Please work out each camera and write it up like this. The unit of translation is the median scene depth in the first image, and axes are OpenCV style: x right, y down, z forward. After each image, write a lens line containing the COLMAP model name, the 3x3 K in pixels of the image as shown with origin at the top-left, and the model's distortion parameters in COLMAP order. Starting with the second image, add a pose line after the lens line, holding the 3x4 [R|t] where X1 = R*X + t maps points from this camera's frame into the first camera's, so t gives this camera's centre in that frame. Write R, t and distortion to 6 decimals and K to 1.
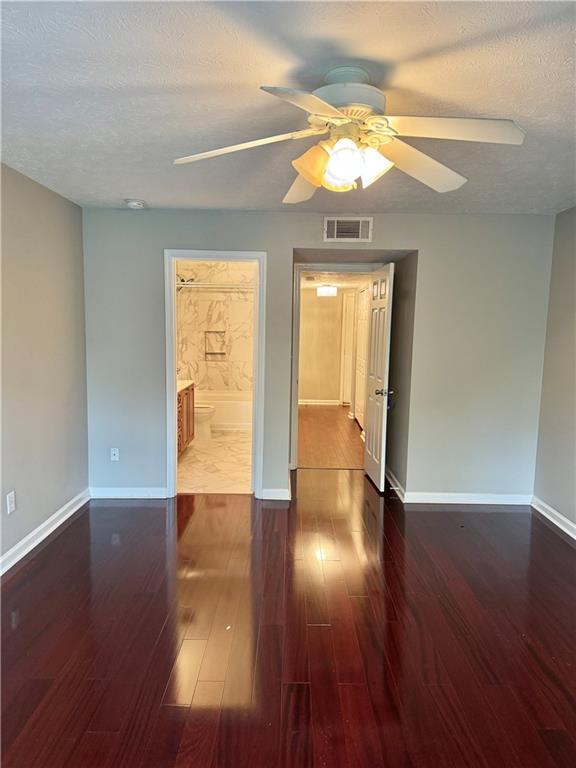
lens RADIAL K [[536.5, 0, 296.0], [0, 536.5, 386.7], [0, 0, 1]] dist [0.064055, -0.074637]
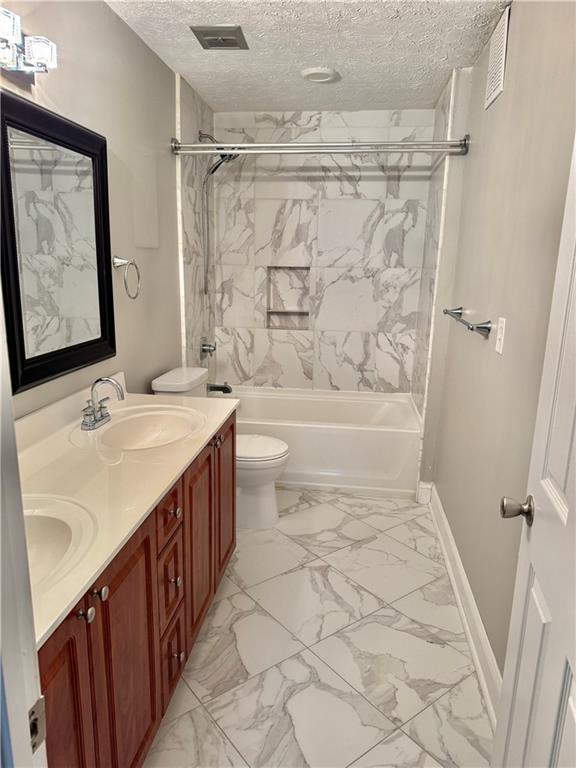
lens RADIAL K [[536.5, 0, 290.7], [0, 536.5, 389.1], [0, 0, 1]] dist [0.064055, -0.074637]
pose [[0.992017, 0.031902, -0.122002, -0.086624], [-0.019256, 0.994447, 0.103466, -0.044144], [0.124626, -0.100290, 0.987122, 0.515273]]
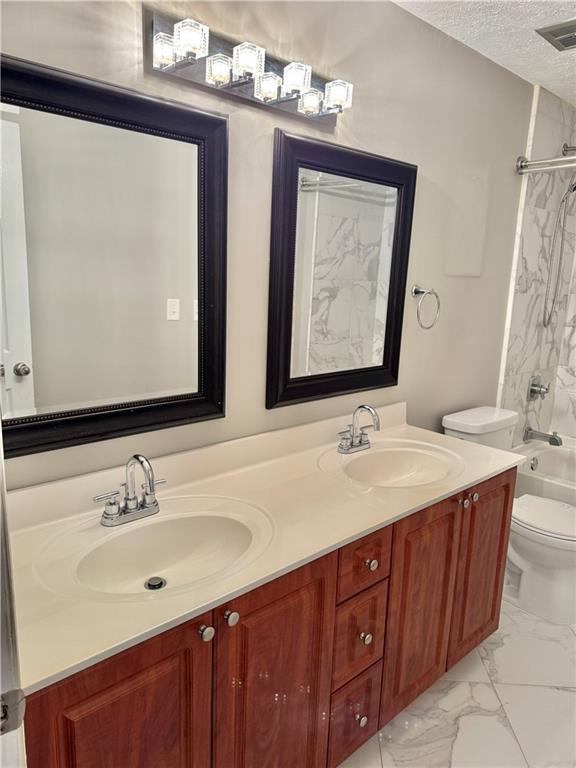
lens RADIAL K [[536.5, 0, 307.1], [0, 536.5, 388.7], [0, 0, 1]] dist [0.064055, -0.074637]
pose [[0.673808, 0.152305, -0.723039, -0.038740], [-0.112002, 0.988272, 0.103799, -0.052931], [0.730368, 0.011041, 0.682964, 0.565760]]
